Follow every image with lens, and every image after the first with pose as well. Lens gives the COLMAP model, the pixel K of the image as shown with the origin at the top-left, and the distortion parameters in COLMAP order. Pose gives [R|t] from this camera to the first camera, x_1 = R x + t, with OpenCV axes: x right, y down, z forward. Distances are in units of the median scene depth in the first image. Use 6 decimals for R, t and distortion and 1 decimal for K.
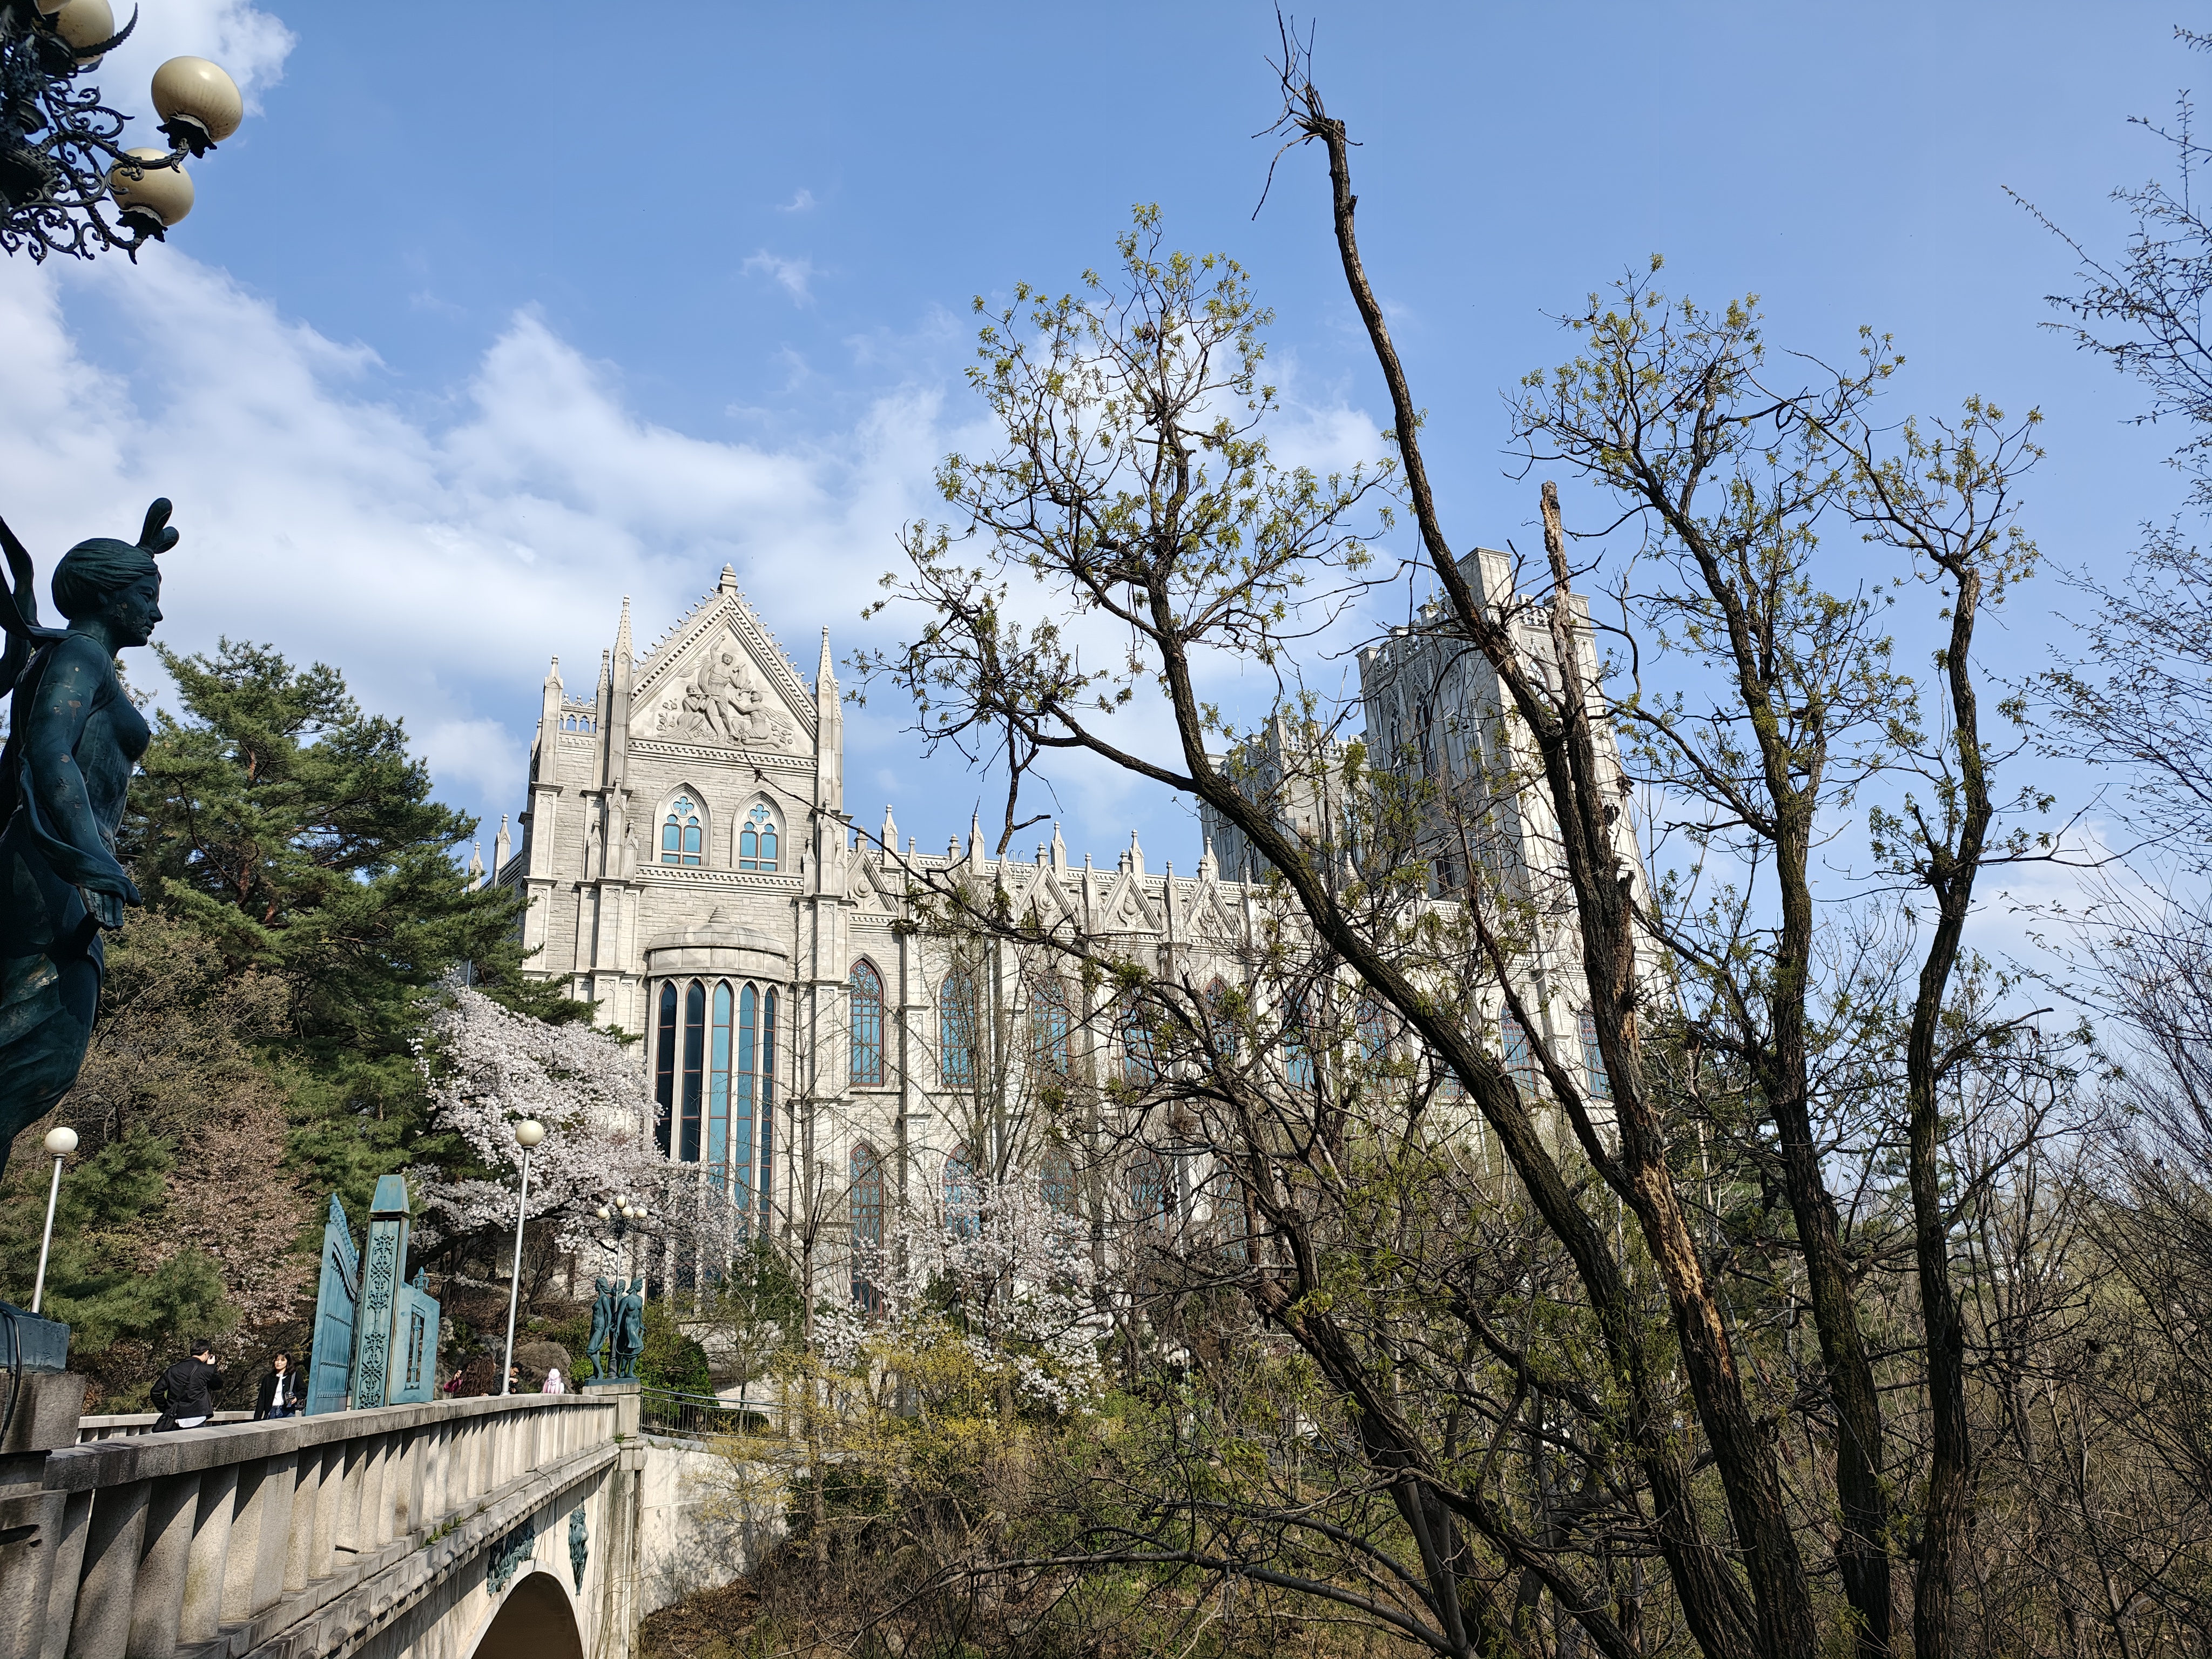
lens RADIAL K [[1501.8, 0, 1106.0], [0, 1501.8, 829.5], [0, 0, 1]] dist [0.043484, -0.051873]
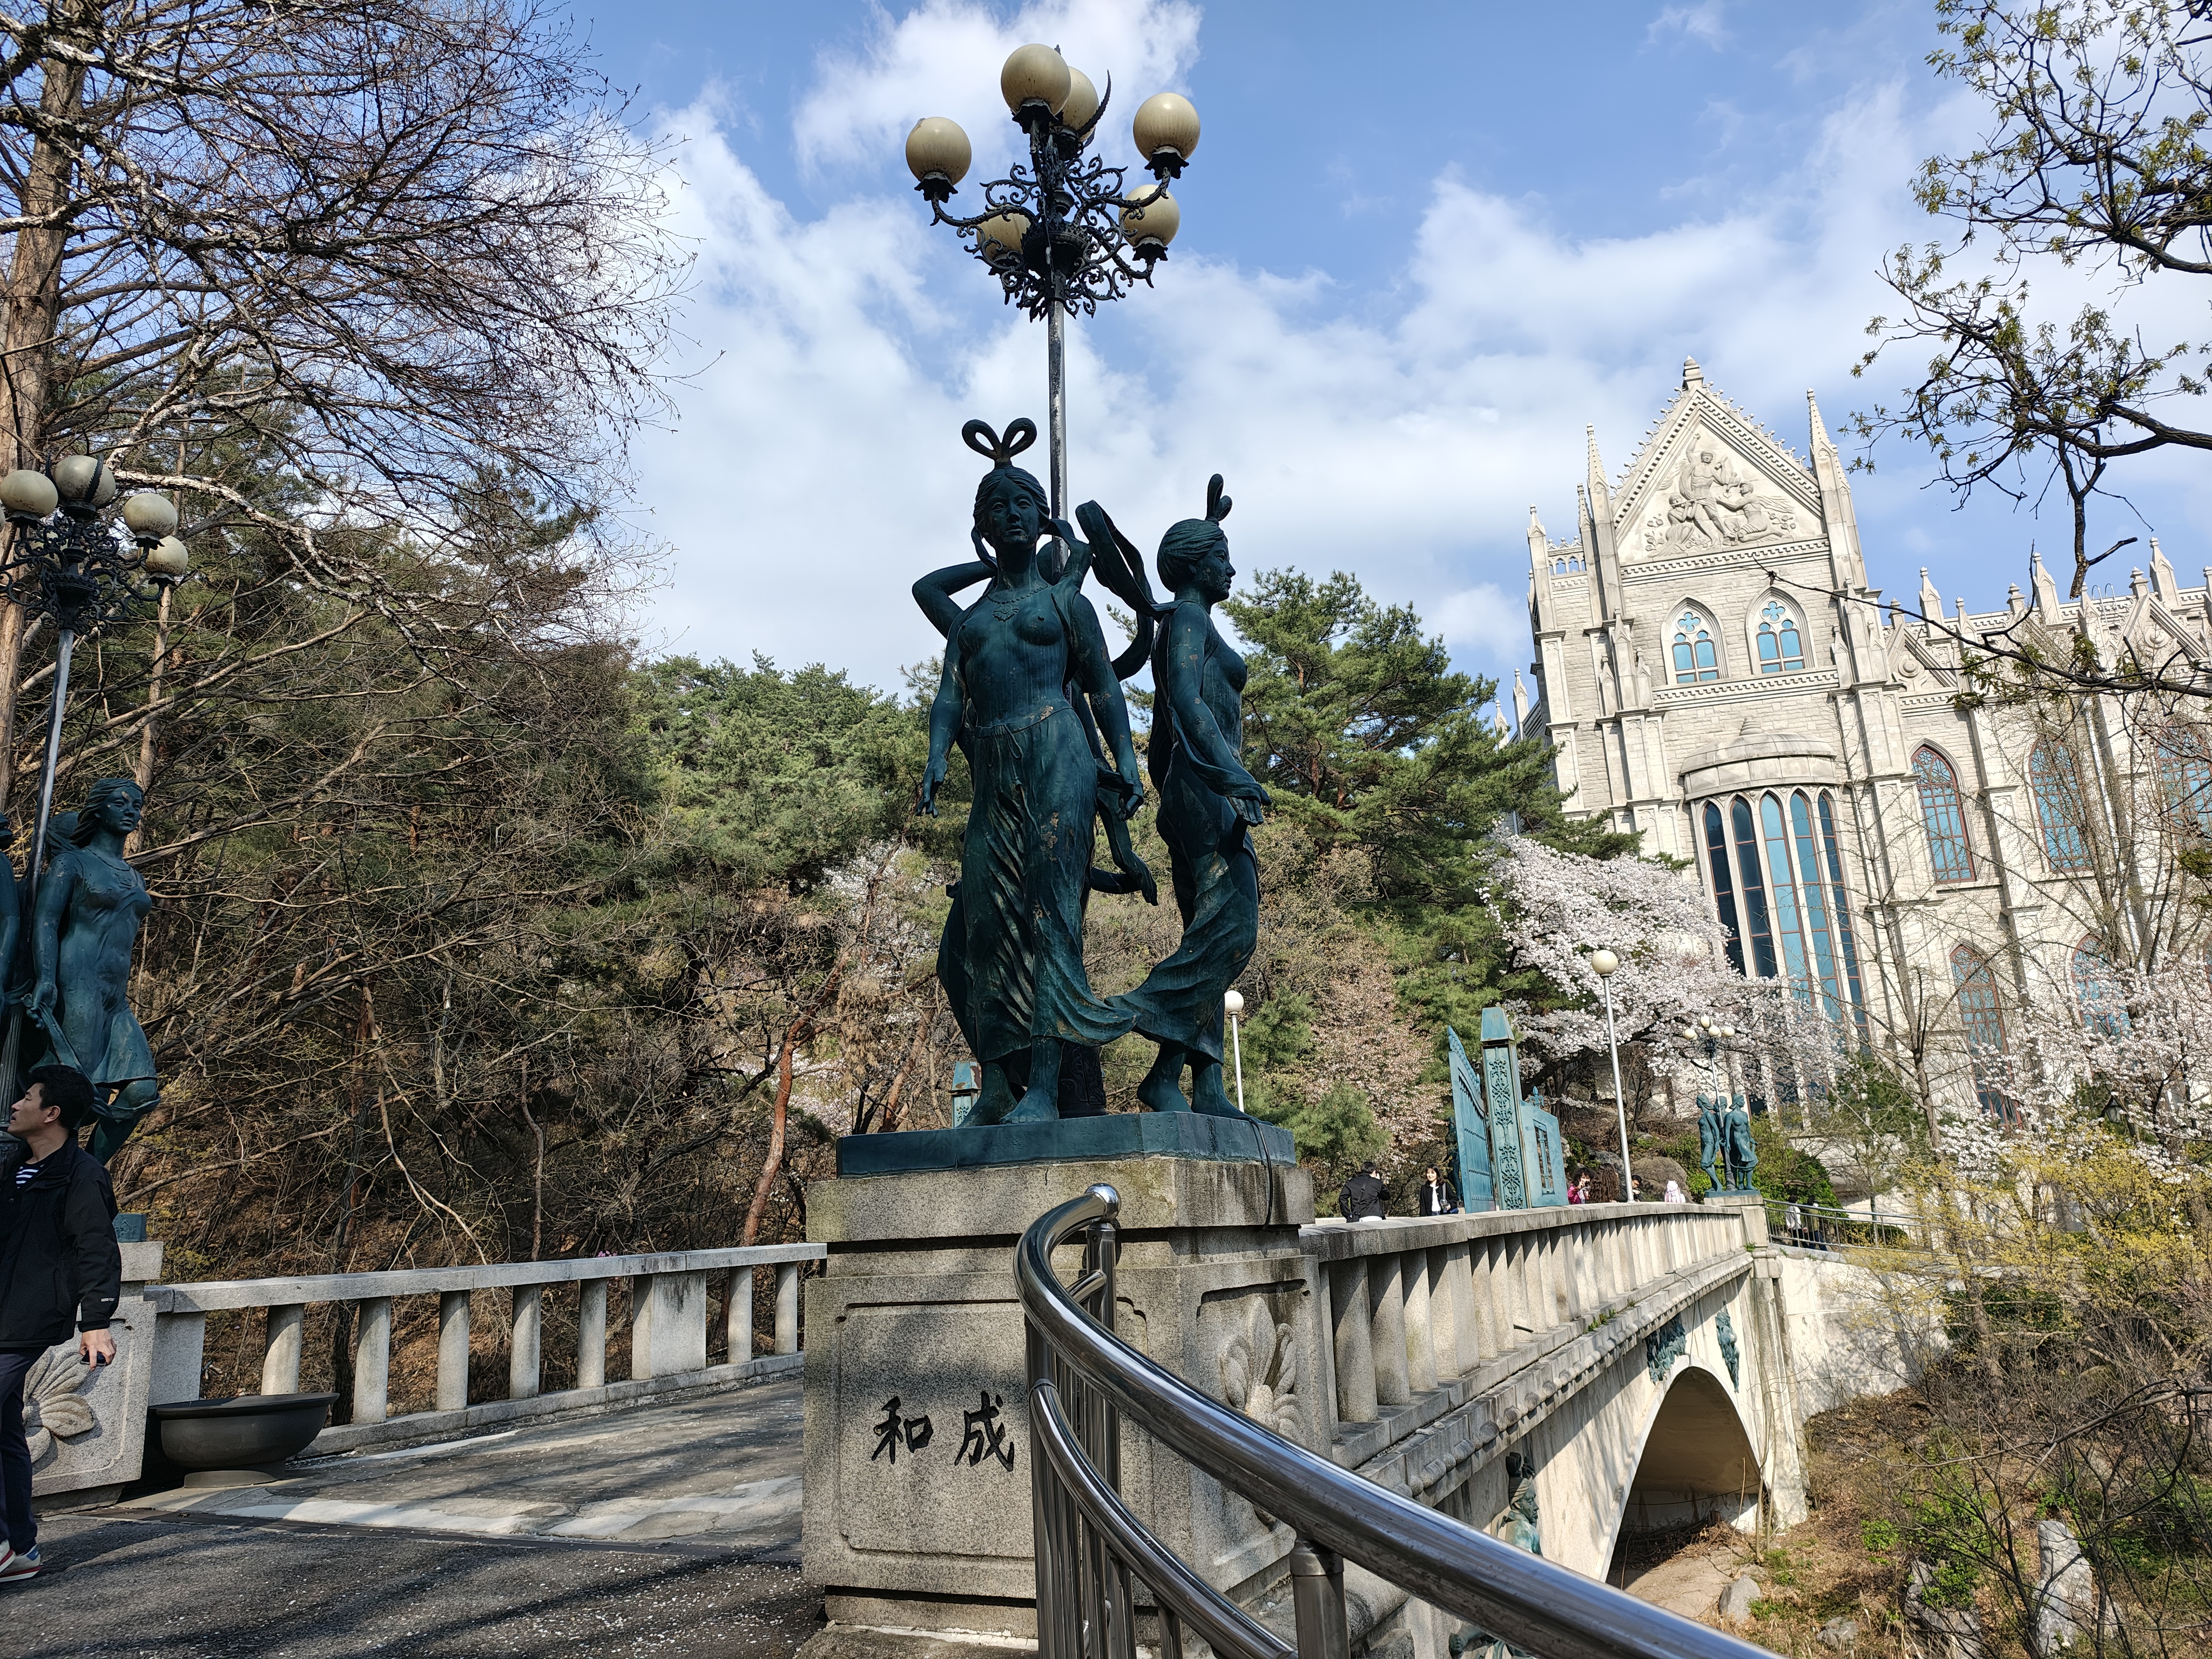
lens RADIAL K [[1522.2, 0, 1112.3], [0, 1522.2, 837.2], [0, 0, 1]] dist [0.072309, -0.128514]
pose [[0.784536, -0.141052, -0.603828, 0.004819], [0.209292, 0.976875, 0.043732, -0.001818], [0.583696, -0.160686, 0.795914, -0.026474]]
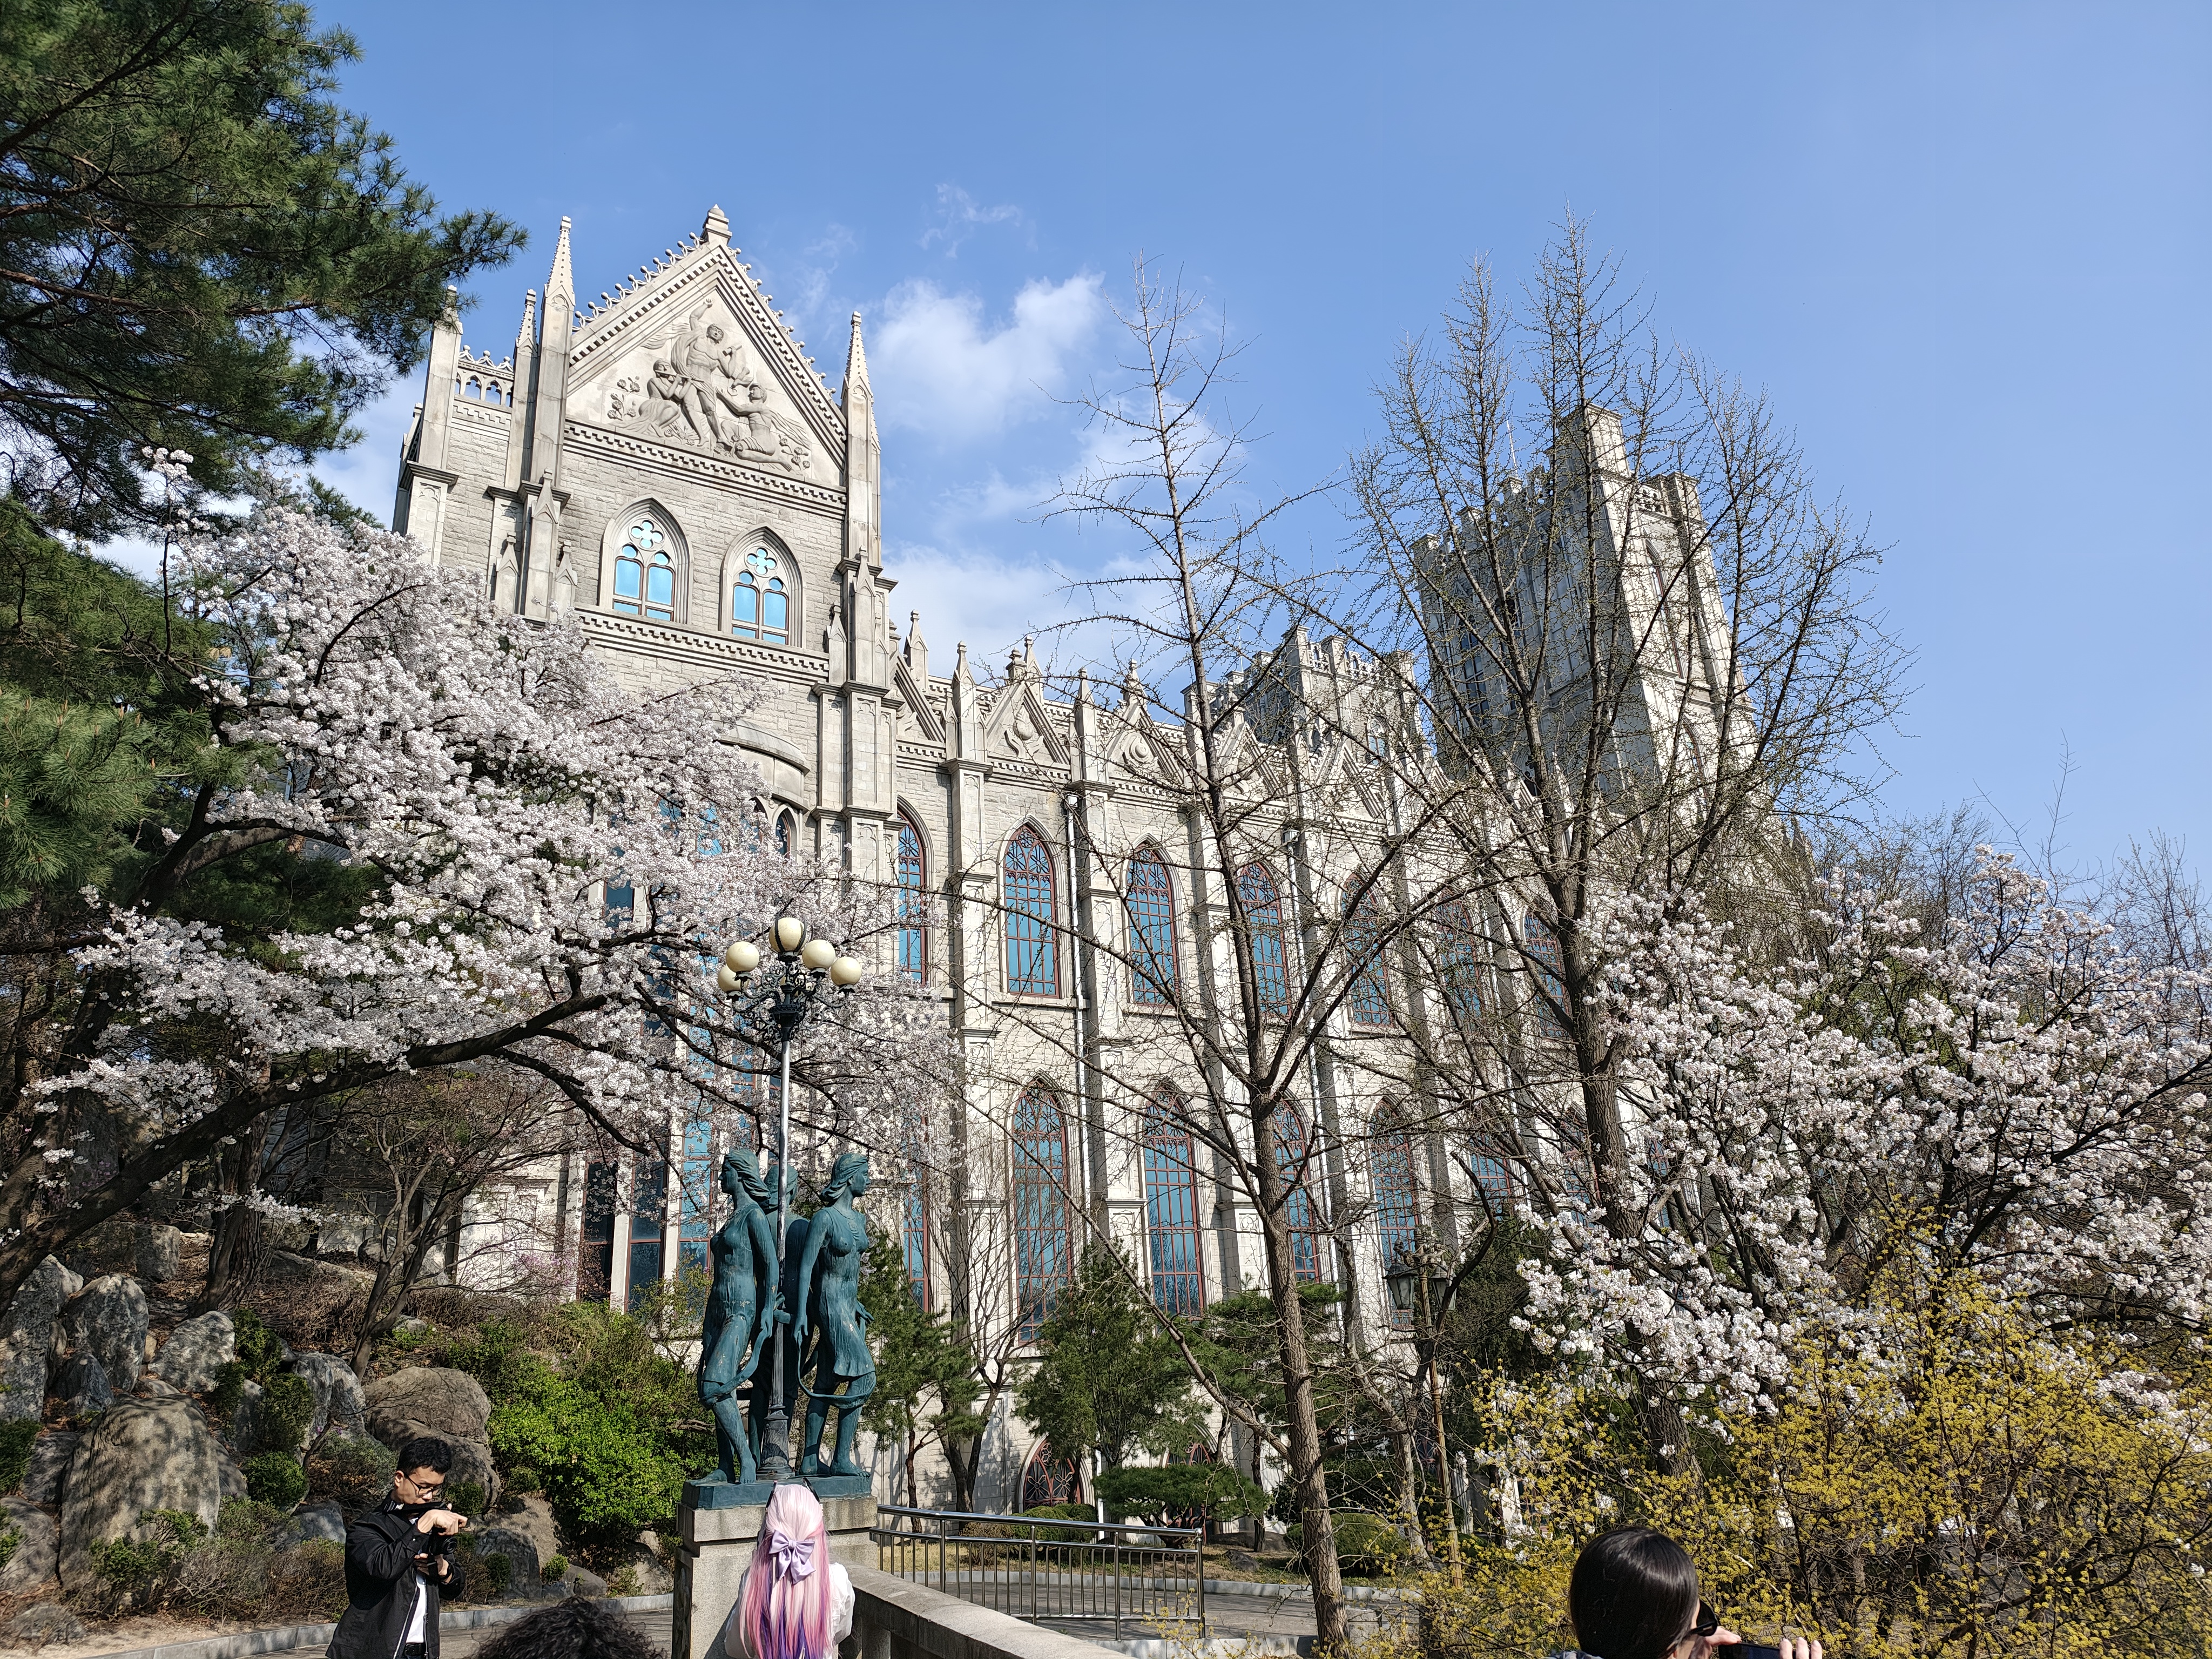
lens RADIAL K [[1501.8, 0, 1106.0], [0, 1501.8, 829.5], [0, 0, 1]] dist [0.043484, -0.051873]
pose [[0.993776, 0.037014, 0.105070, -0.203435], [-0.034800, 0.999134, -0.022822, 0.161282], [-0.105823, 0.019024, 0.994203, 0.466941]]
